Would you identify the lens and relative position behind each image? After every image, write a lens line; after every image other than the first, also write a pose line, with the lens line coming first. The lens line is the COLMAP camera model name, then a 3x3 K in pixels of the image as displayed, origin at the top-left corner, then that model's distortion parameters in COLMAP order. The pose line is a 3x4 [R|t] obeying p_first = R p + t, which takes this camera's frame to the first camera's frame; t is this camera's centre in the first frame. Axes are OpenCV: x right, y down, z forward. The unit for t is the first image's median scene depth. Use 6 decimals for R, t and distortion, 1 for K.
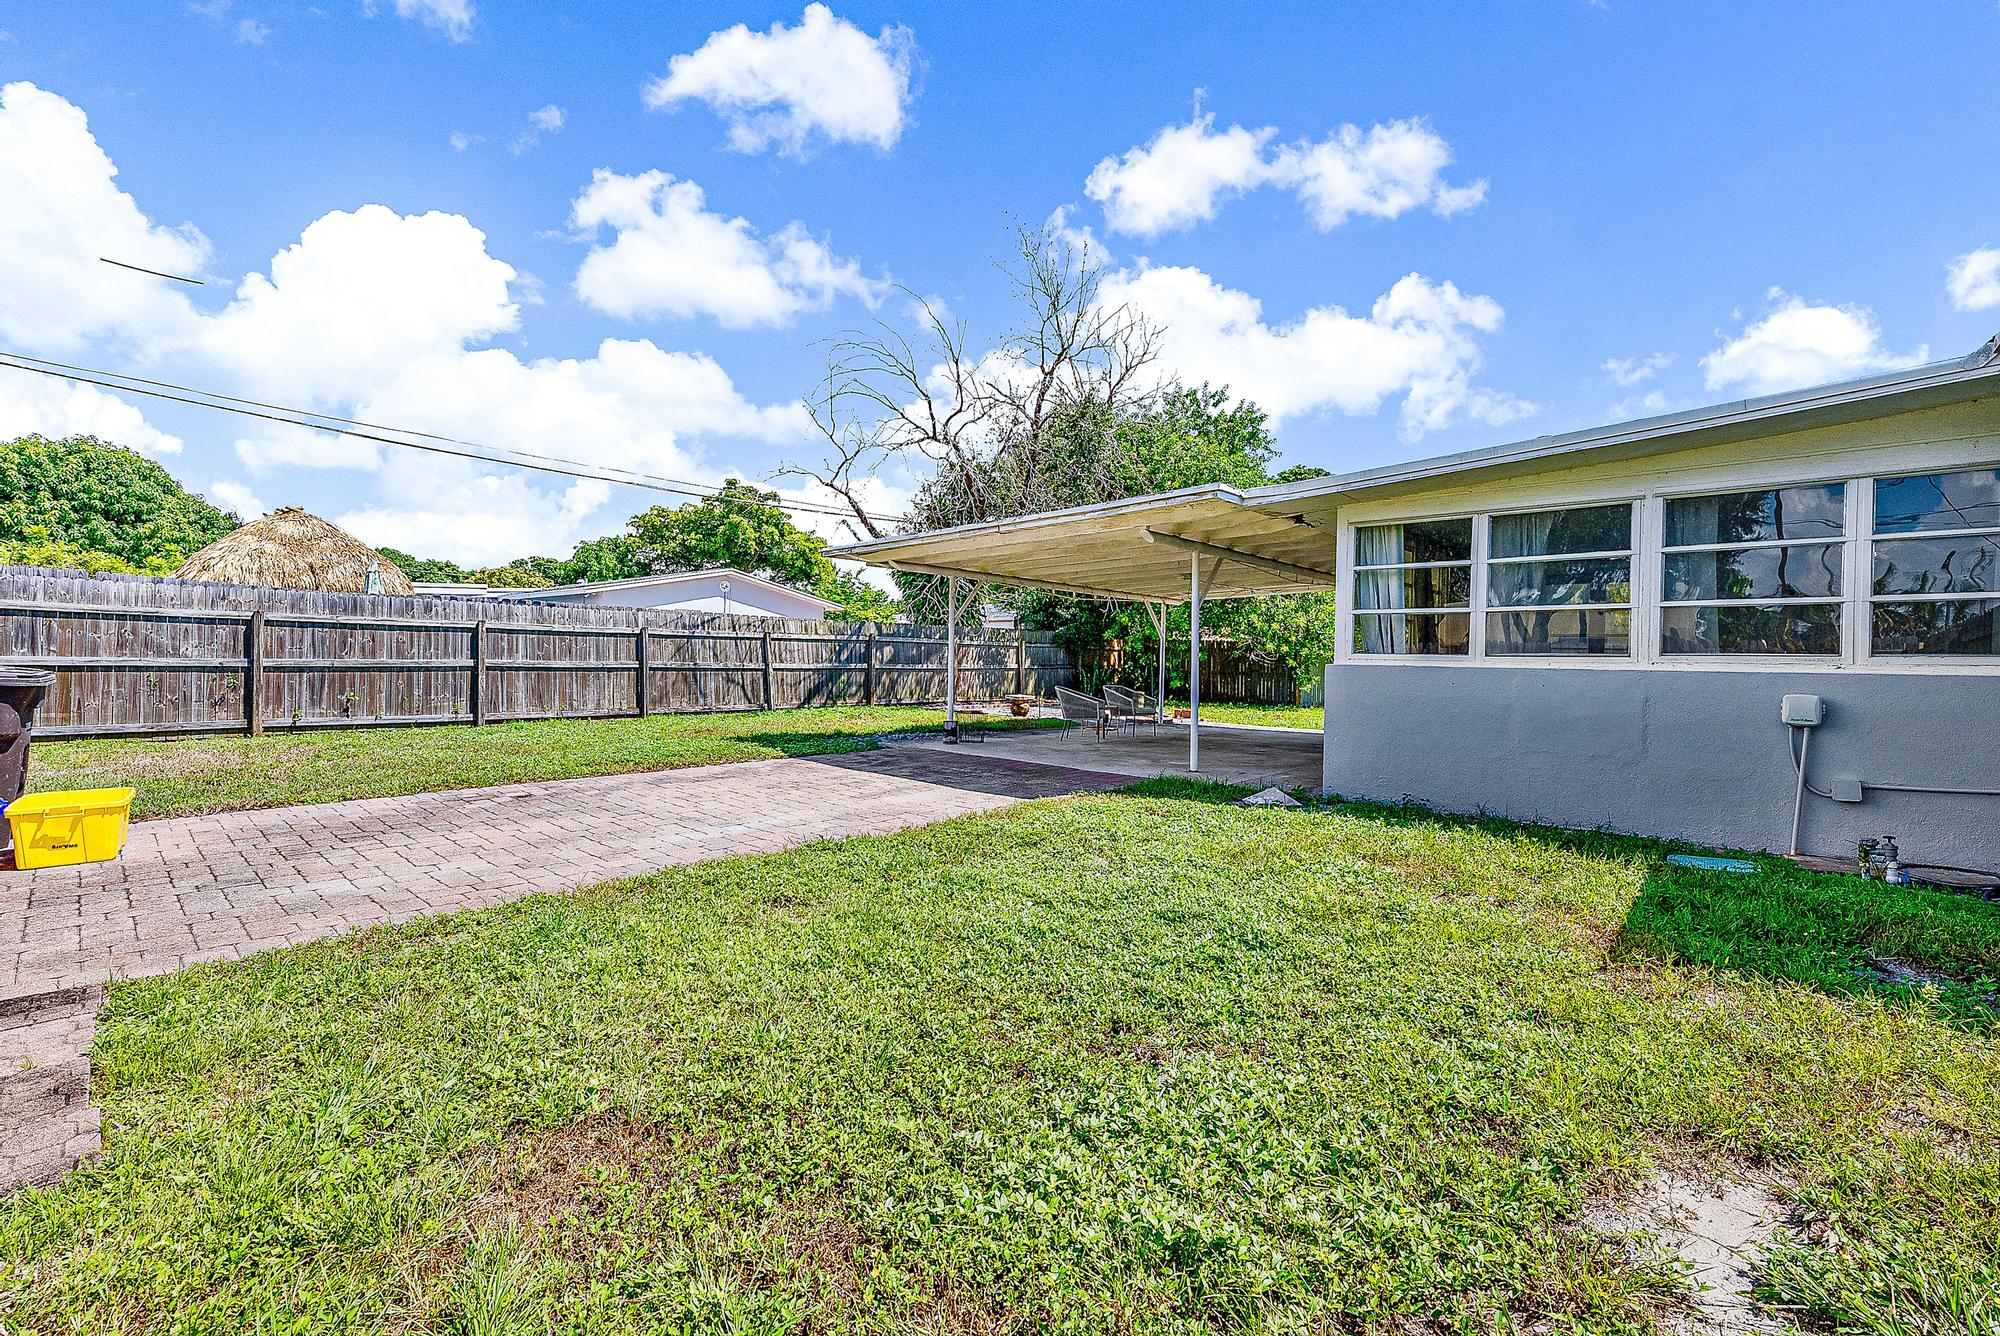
lens RADIAL K [[818.9, 0, 992.8], [0, 818.9, 664.5], [0, 0, 1]] dist [-0.000943, -0.000140]
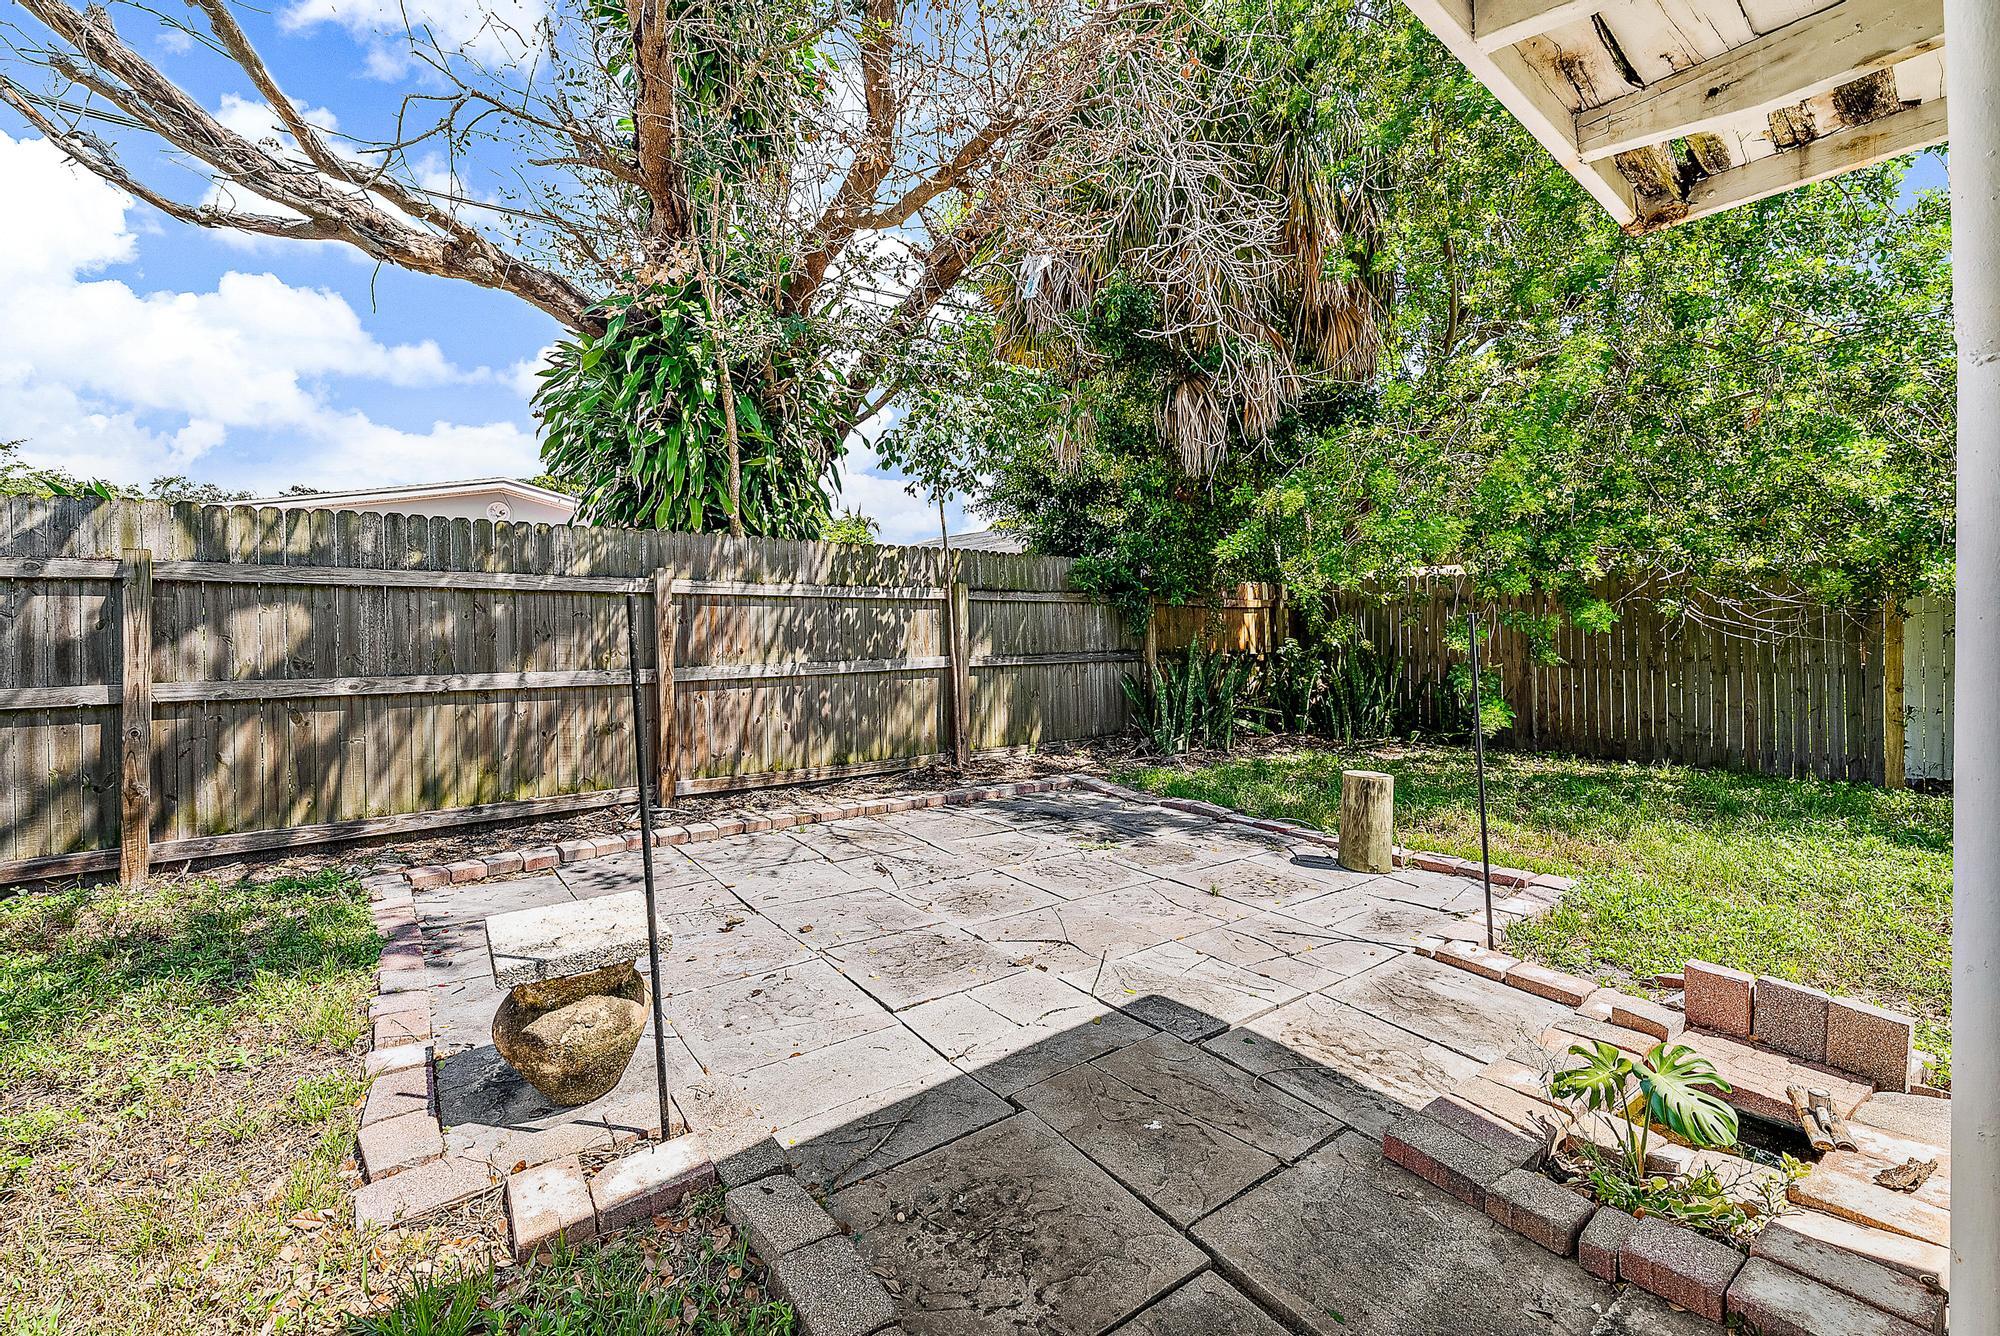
lens RADIAL K [[818.9, 0, 1022.3], [0, 818.9, 626.1], [0, 0, 1]] dist [-0.000943, -0.000140]
pose [[0.992385, -0.018590, -0.121760, 0.111841], [0.017686, 0.999807, -0.008506, -0.009981], [0.121895, 0.006287, 0.992523, 0.747914]]
